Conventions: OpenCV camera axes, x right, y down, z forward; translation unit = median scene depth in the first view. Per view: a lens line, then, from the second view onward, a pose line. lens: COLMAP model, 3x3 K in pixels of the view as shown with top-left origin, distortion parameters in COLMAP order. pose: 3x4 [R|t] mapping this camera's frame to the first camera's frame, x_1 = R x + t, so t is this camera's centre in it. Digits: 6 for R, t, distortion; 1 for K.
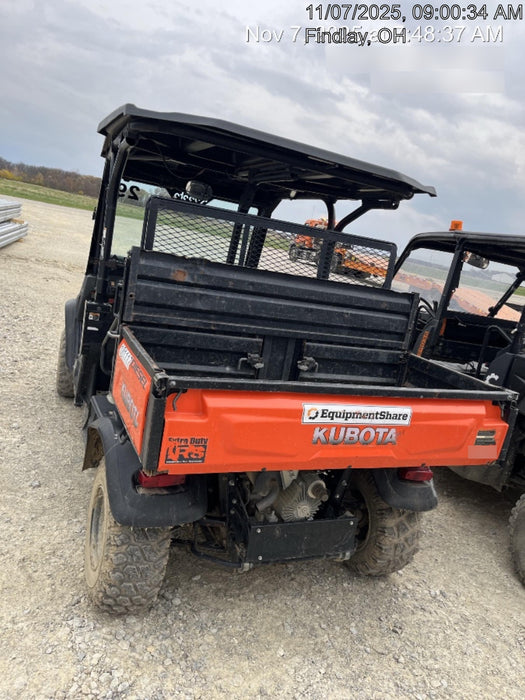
lens RADIAL K [[542.2, 0, 271.3], [0, 542.2, 349.2], [0, 0, 1]] dist [0.022213, -0.002454]
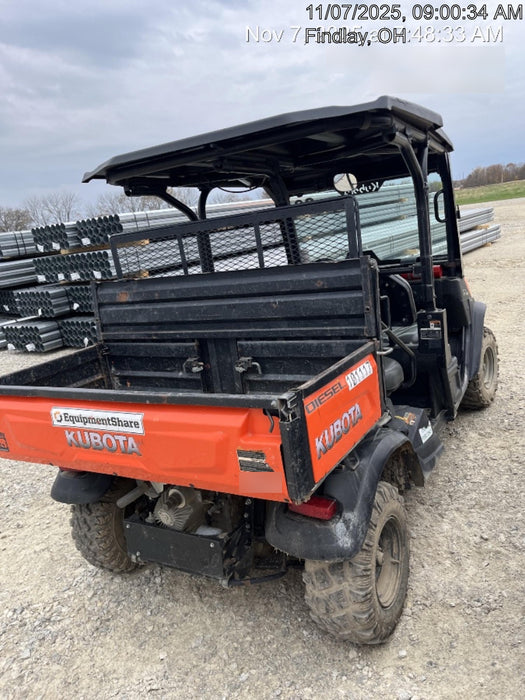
lens RADIAL K [[542.2, 0, 271.3], [0, 542.2, 349.2], [0, 0, 1]] dist [0.022213, -0.002454]
pose [[0.539976, -0.071154, -0.838668, 1.108902], [0.069219, 0.996799, -0.040004, 0.052697], [0.838830, -0.036450, 0.543172, 0.706417]]
